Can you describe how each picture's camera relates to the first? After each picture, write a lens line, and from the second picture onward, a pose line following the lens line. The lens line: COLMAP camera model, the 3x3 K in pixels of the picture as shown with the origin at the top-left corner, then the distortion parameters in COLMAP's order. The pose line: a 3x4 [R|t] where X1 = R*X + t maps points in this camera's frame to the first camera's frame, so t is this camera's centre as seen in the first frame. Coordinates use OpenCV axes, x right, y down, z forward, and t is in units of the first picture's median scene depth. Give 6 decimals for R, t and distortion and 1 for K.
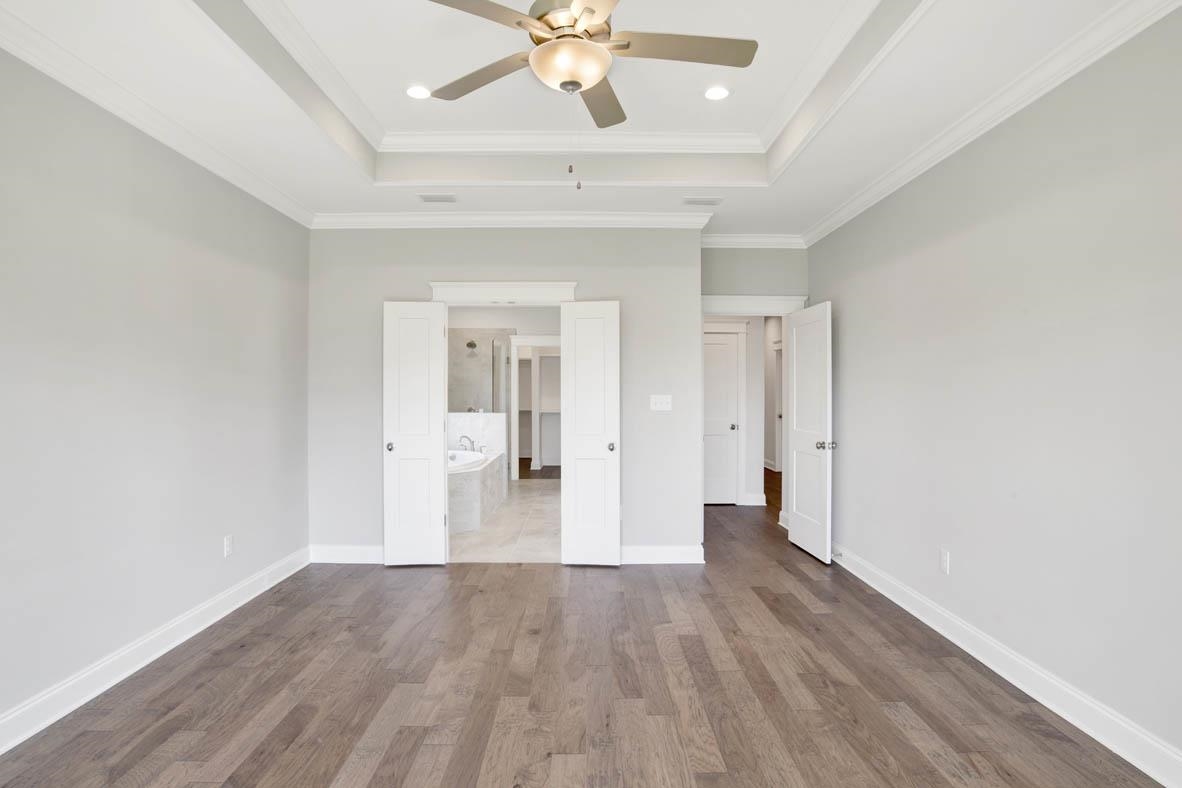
lens RADIAL K [[617.0, 0, 593.8], [0, 617.0, 387.3], [0, 0, 1]] dist [-0.047658, 0.001229]
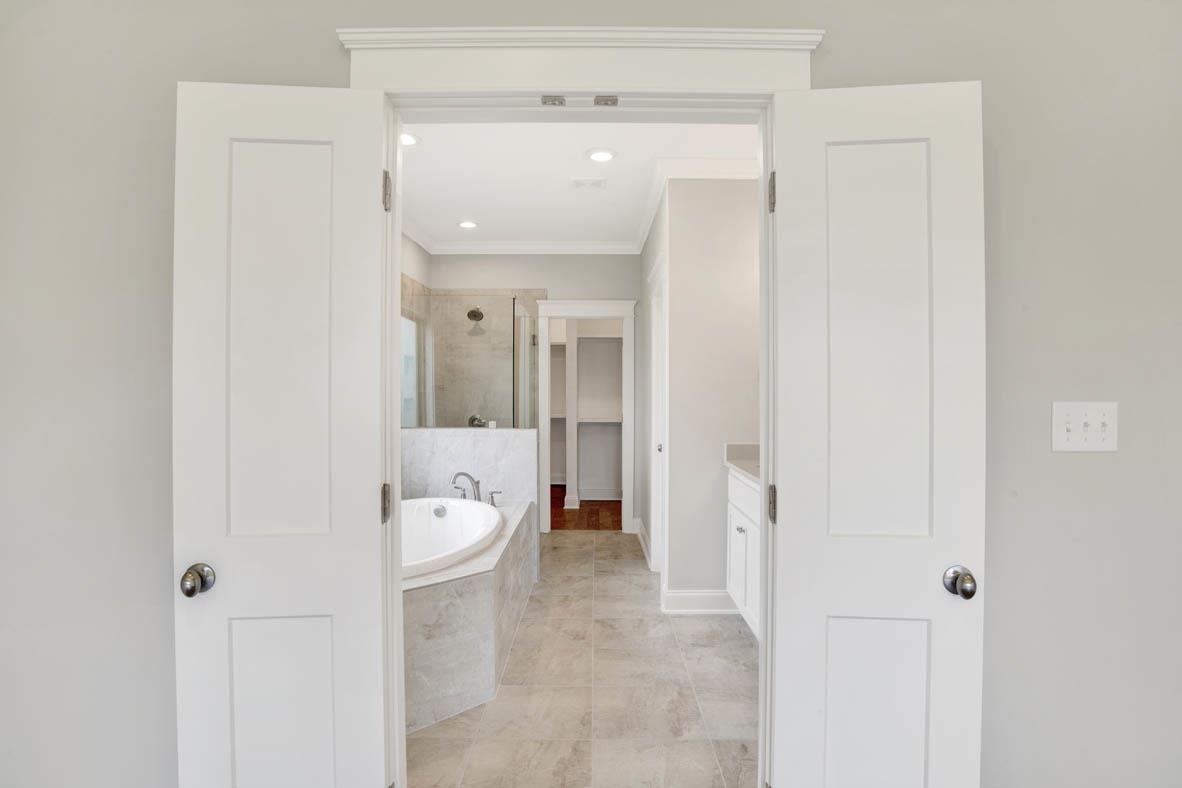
lens RADIAL K [[632.9, 0, 590.3], [0, 632.9, 393.6], [0, 0, 1]] dist [-0.040679, -0.000099]
pose [[0.999840, 0.004108, -0.017420, -0.076023], [-0.003935, 0.999943, 0.009956, 0.003702], [0.017460, -0.009886, 0.999799, 0.386569]]
